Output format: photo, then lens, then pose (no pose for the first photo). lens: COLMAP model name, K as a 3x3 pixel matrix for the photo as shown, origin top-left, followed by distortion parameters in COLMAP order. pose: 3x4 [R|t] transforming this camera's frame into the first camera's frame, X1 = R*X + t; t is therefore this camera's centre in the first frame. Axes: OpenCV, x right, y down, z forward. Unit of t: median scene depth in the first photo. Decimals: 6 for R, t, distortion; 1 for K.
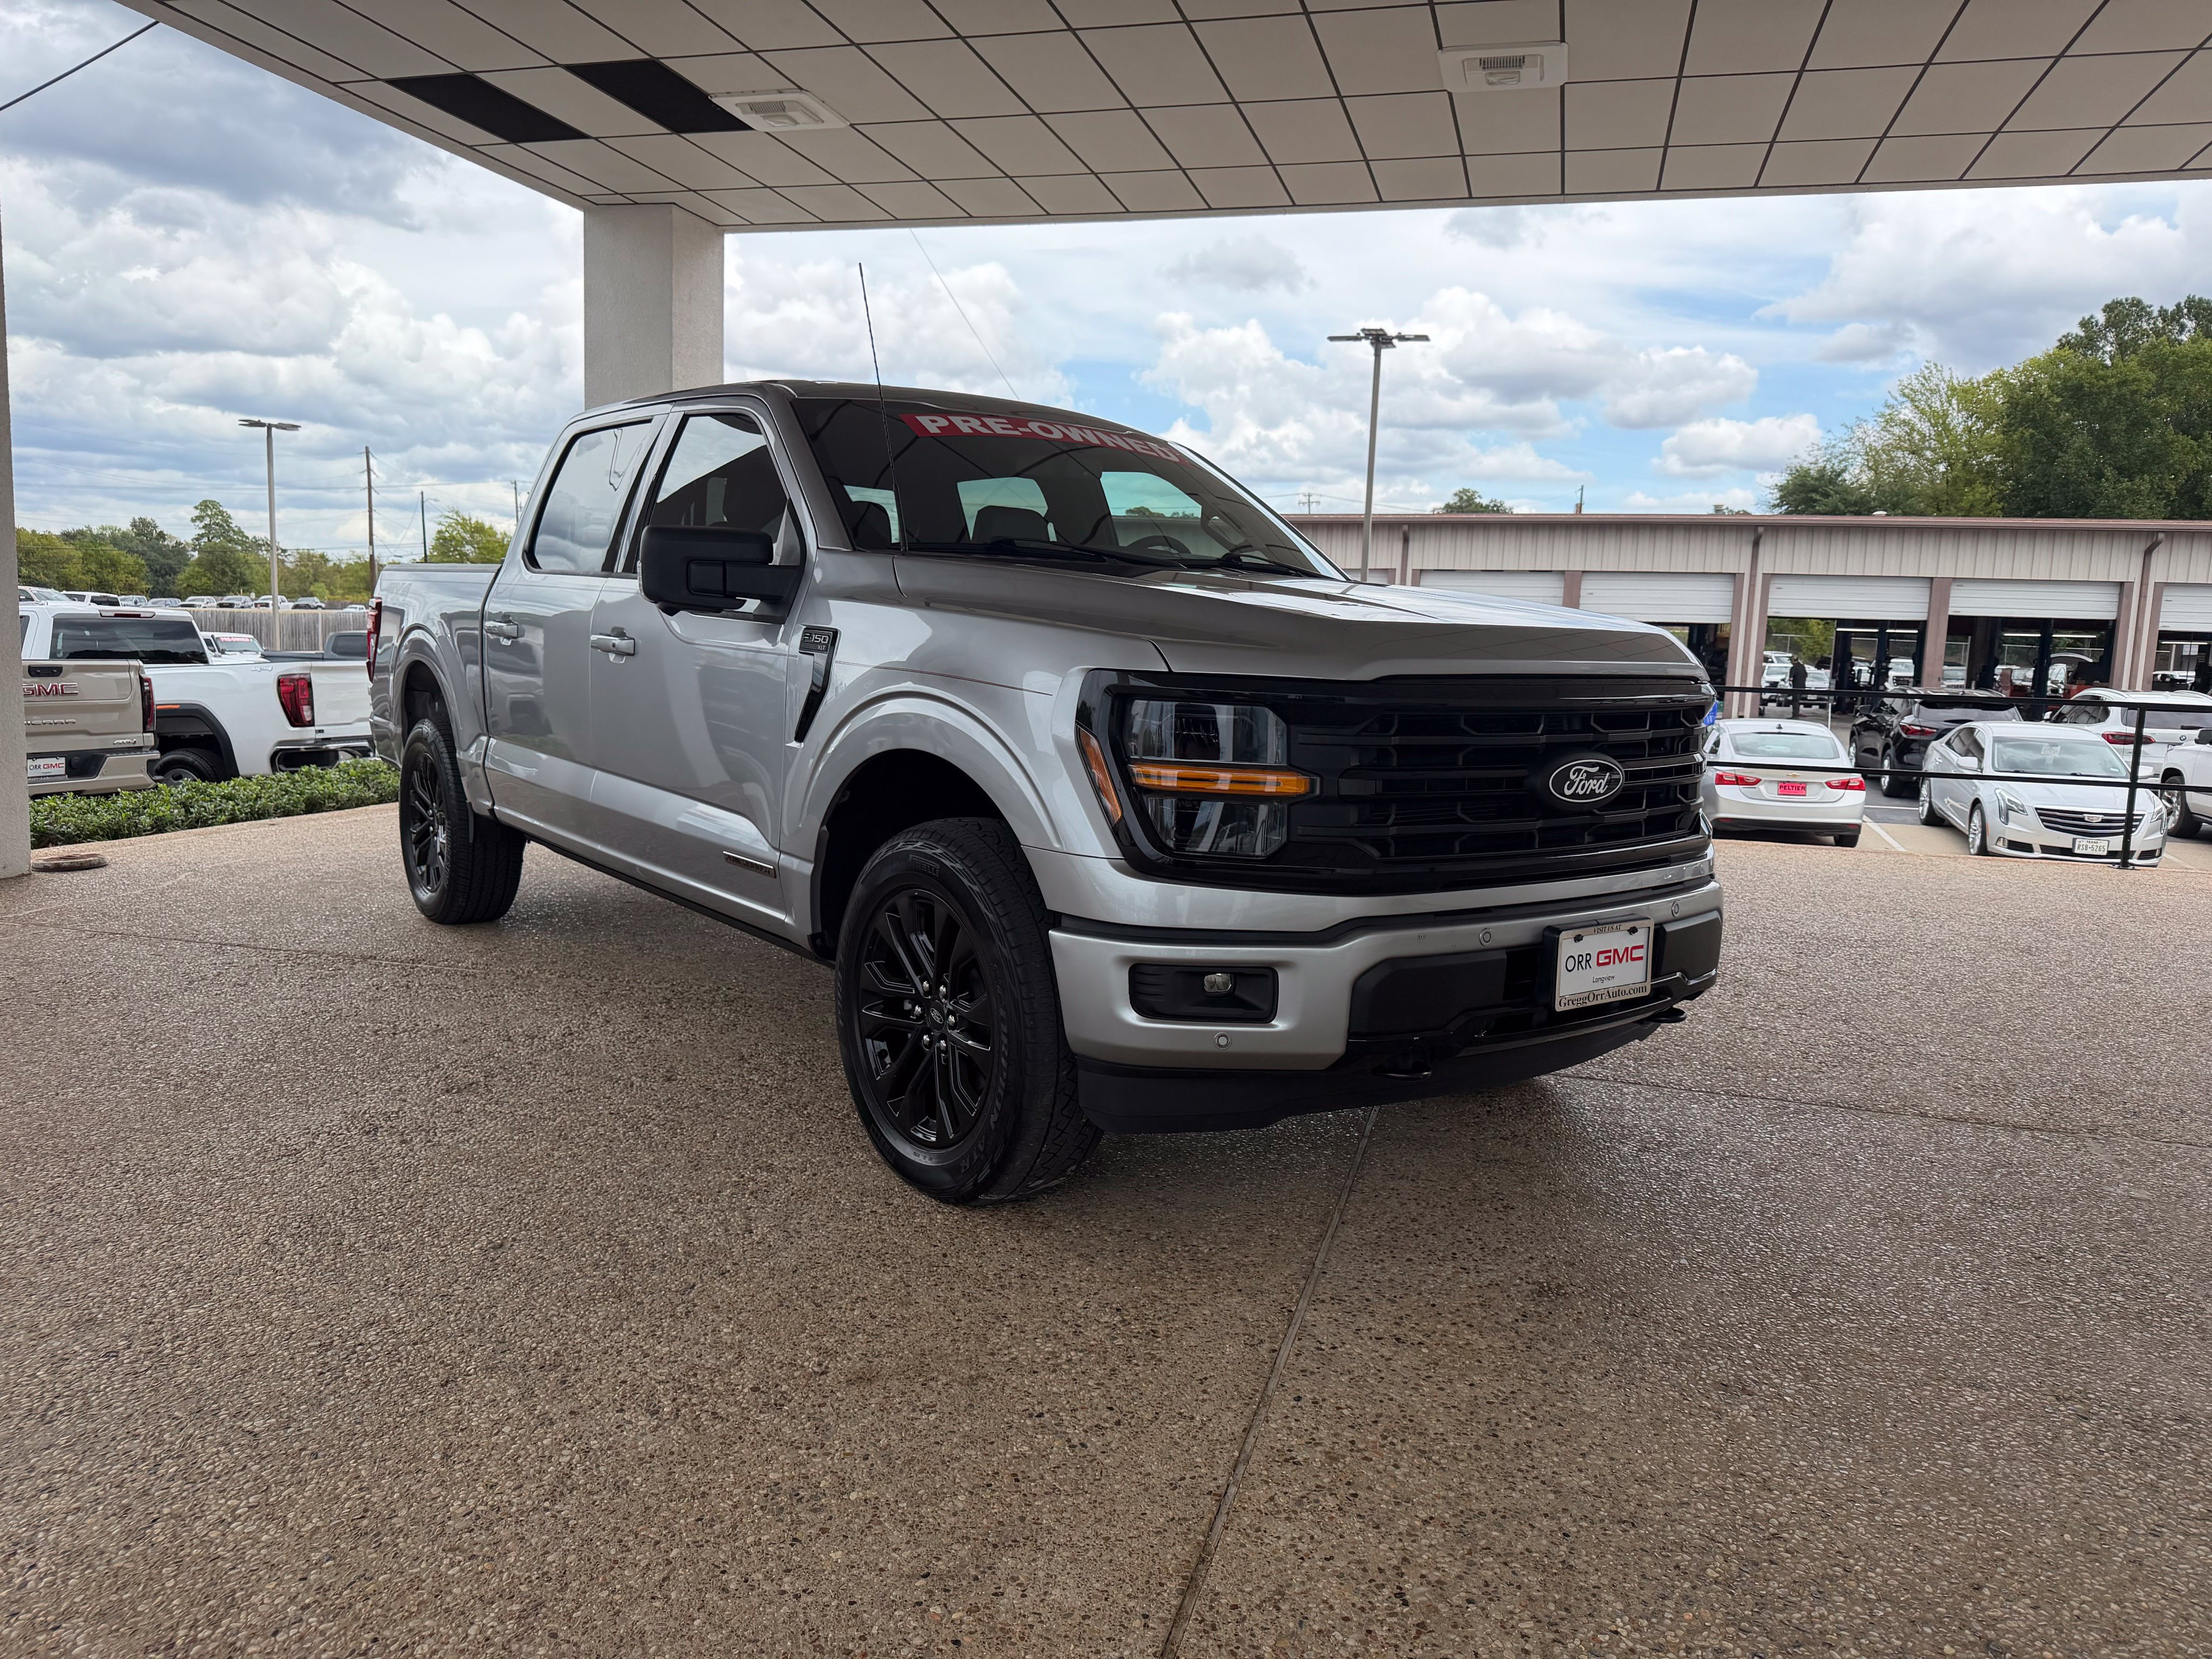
lens RADIAL K [[1569.0, 0, 1116.0], [0, 1569.0, 836.6], [0, 0, 1]] dist [0.005265, -0.011474]
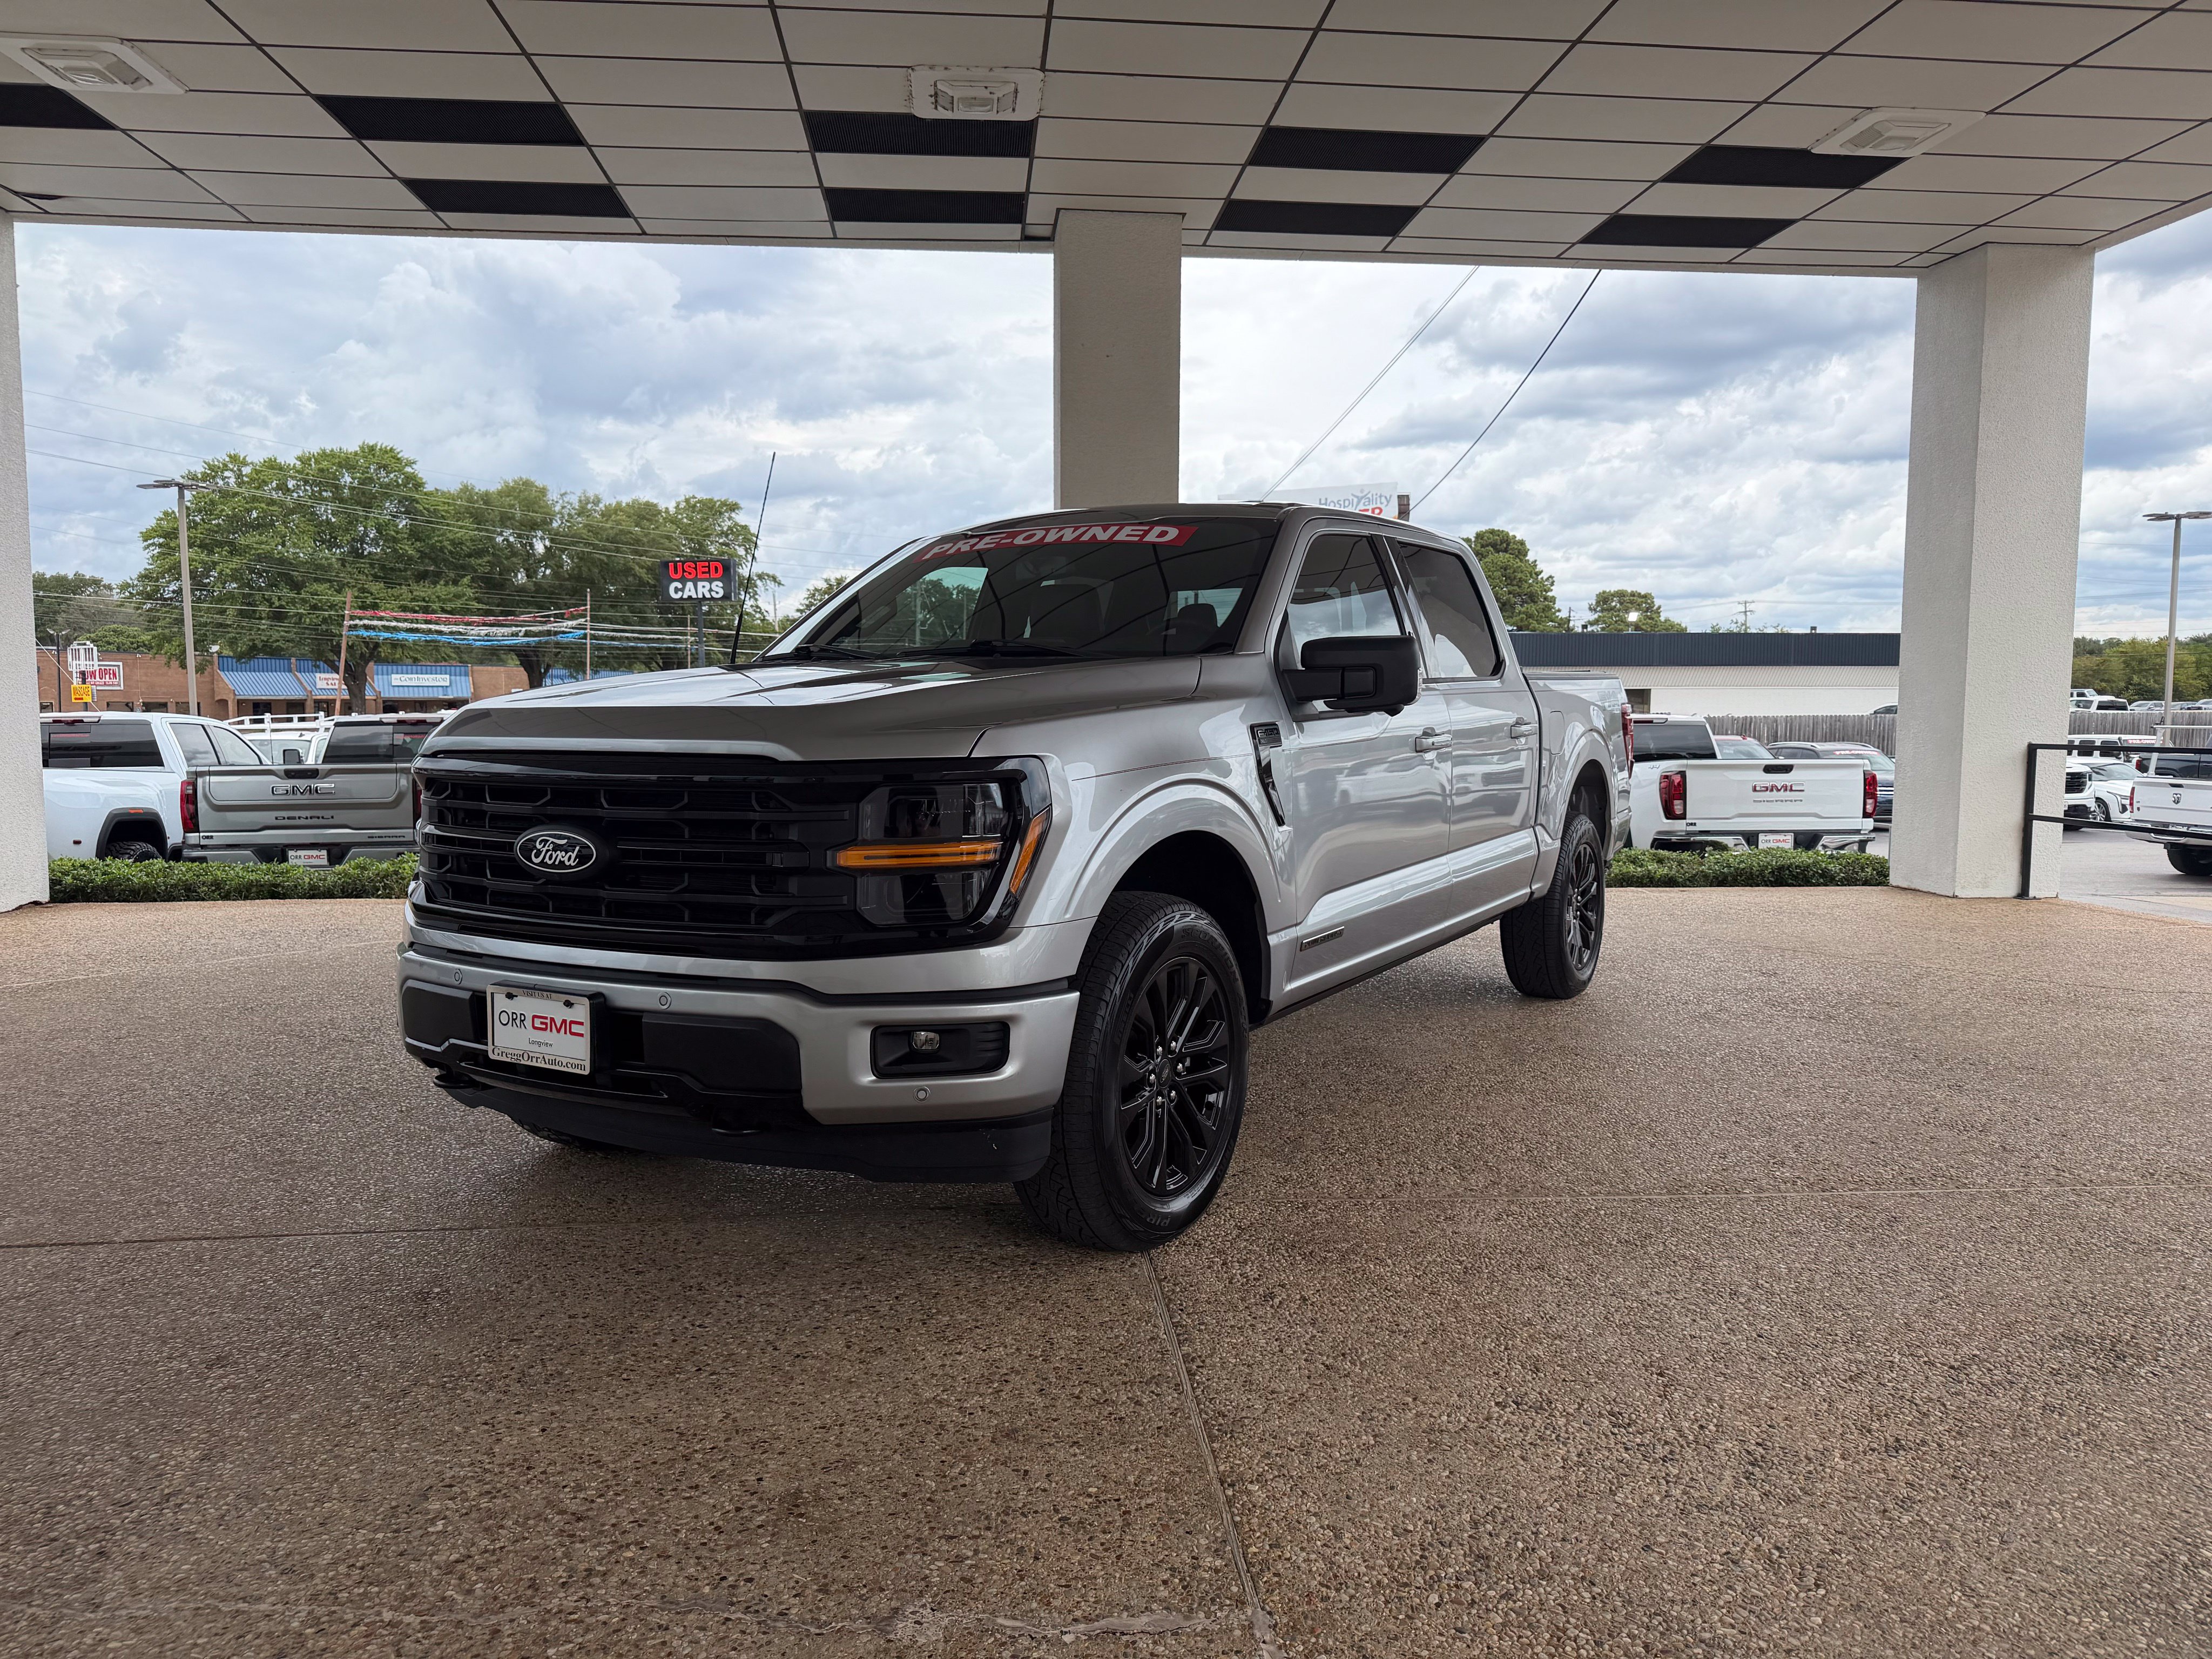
lens RADIAL K [[1565.3, 0, 1112.3], [0, 1565.3, 839.8], [0, 0, 1]] dist [0.015785, -0.028456]
pose [[0.372864, 0.046190, -0.926736, 1.241681], [-0.105709, 0.994372, 0.007030, -0.079751], [0.921845, 0.095343, 0.375649, 0.836710]]
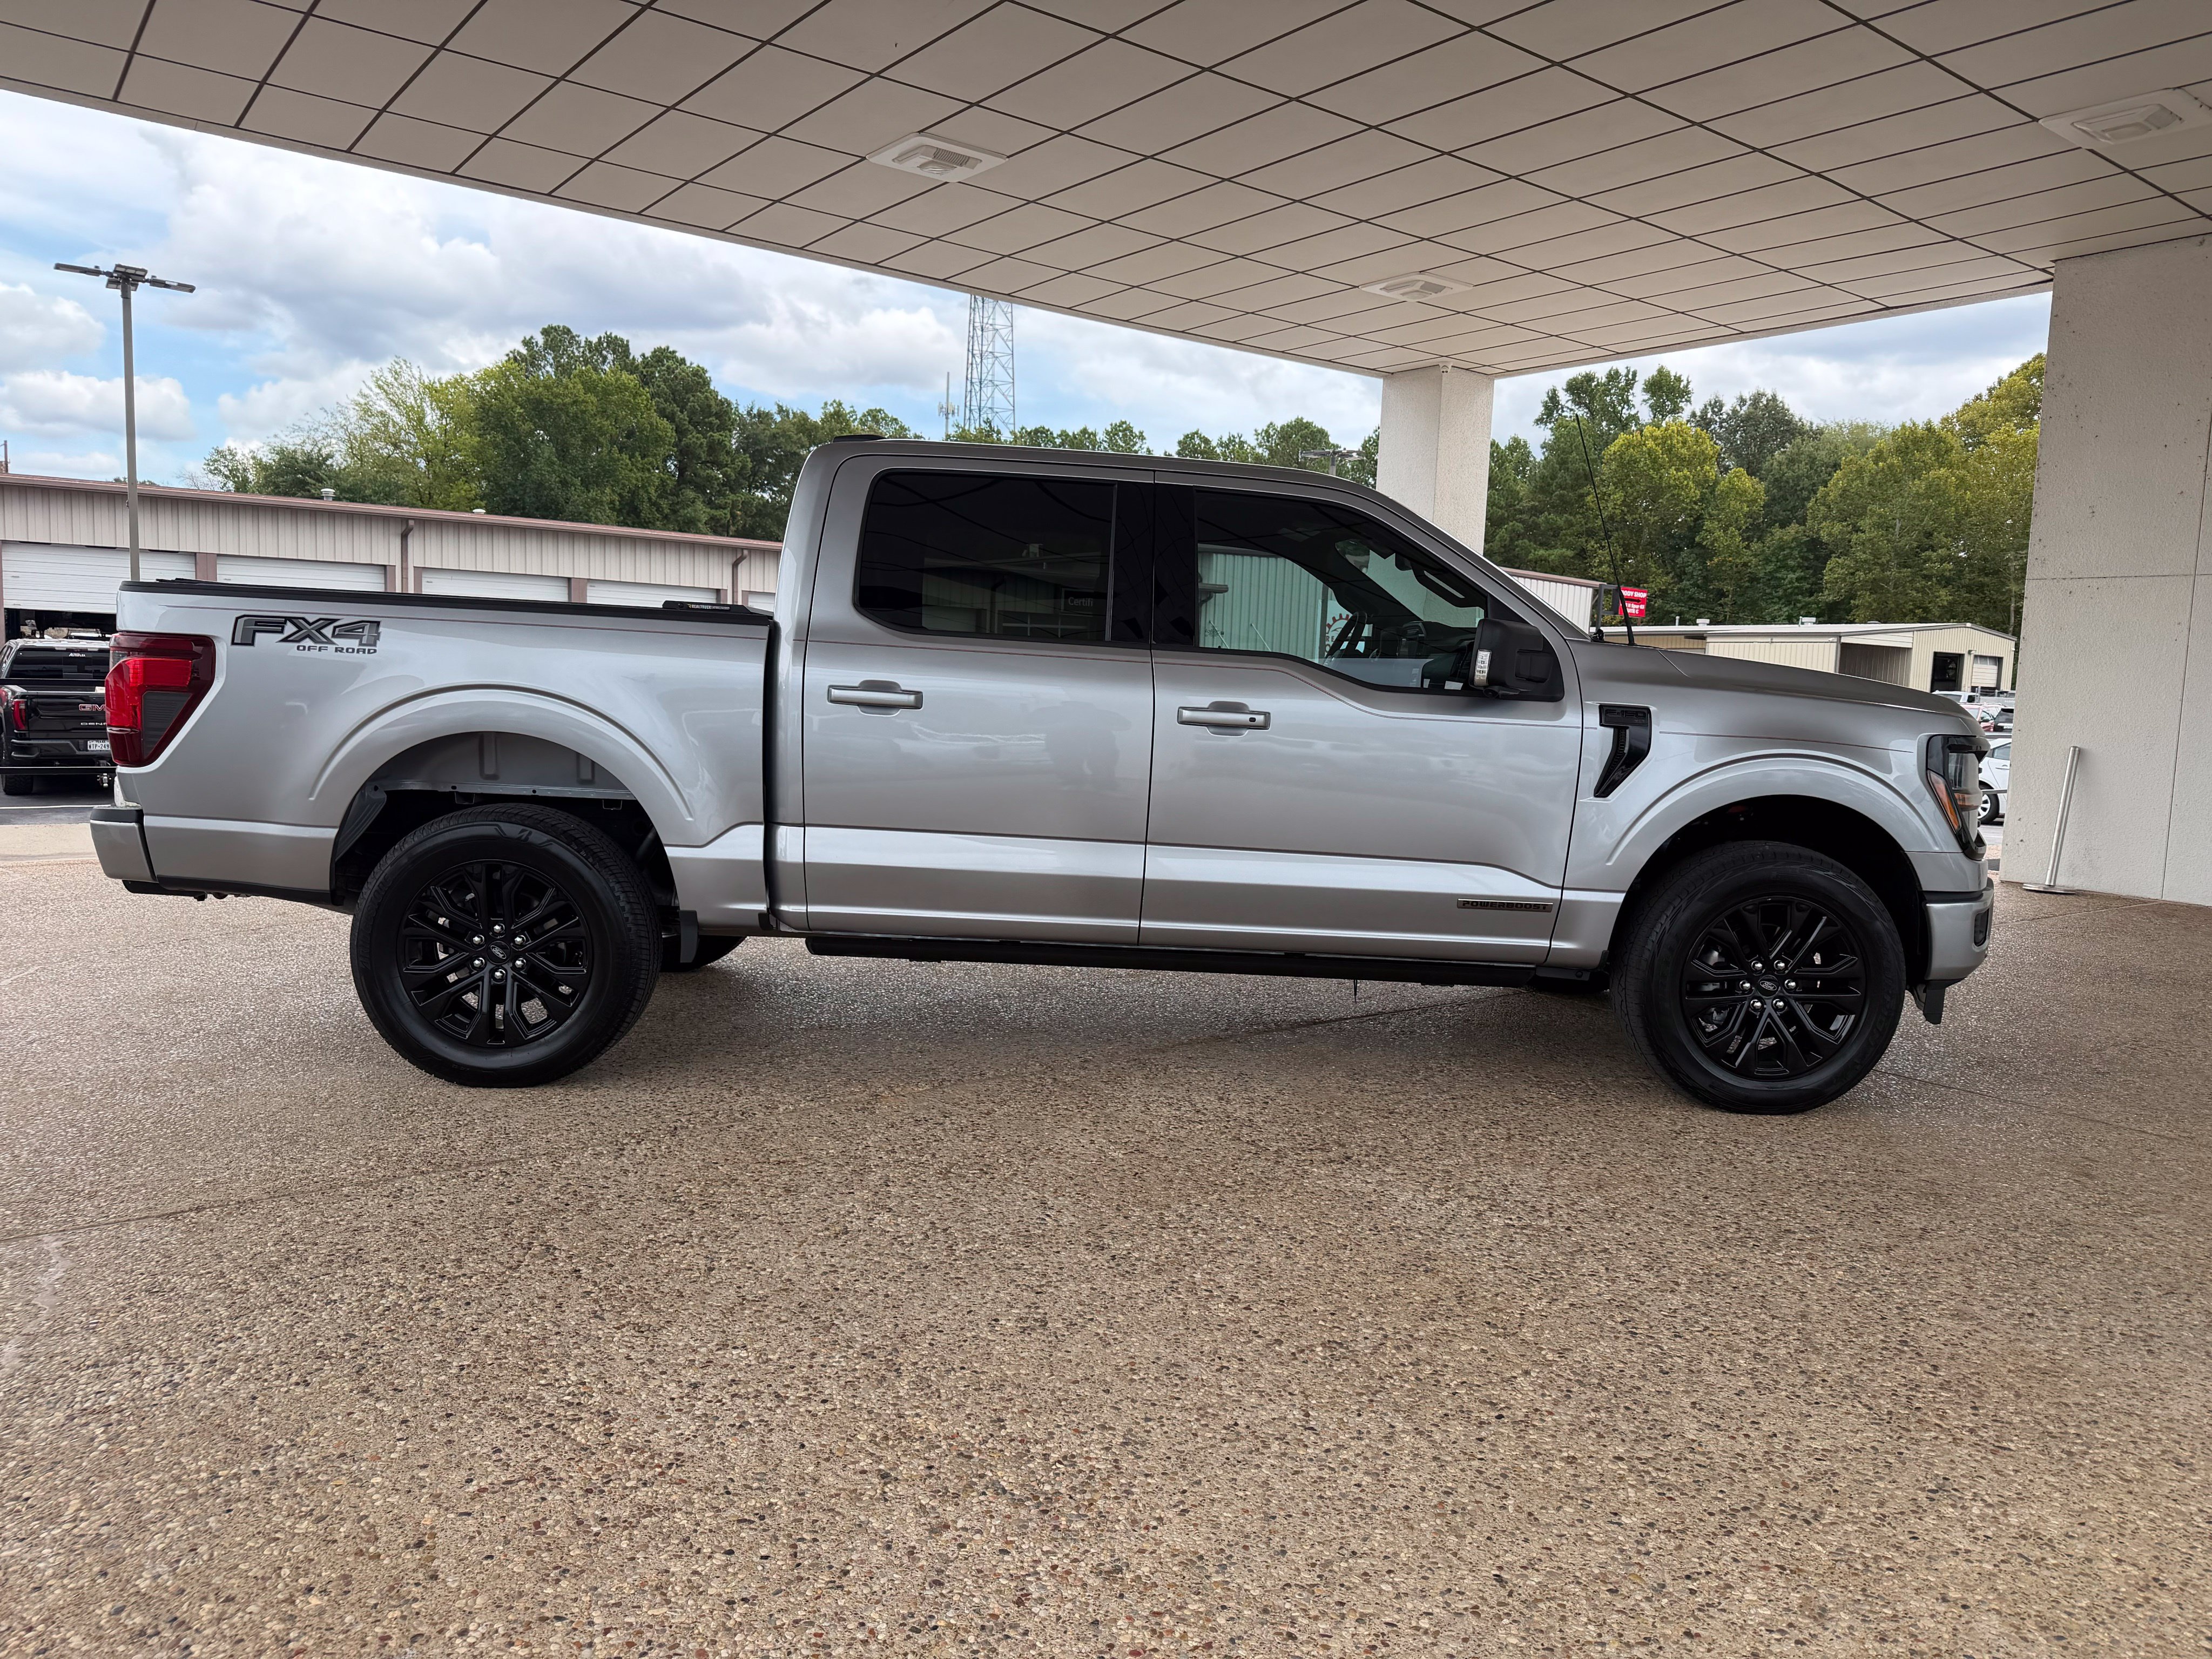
lens RADIAL K [[1565.3, 0, 1112.3], [0, 1565.3, 839.8], [0, 0, 1]] dist [0.015785, -0.028456]
pose [[0.598424, -0.094461, 0.795591, -1.490196], [0.084624, 0.994923, 0.054476, -0.135628], [-0.796698, 0.034727, 0.603379, 0.591372]]
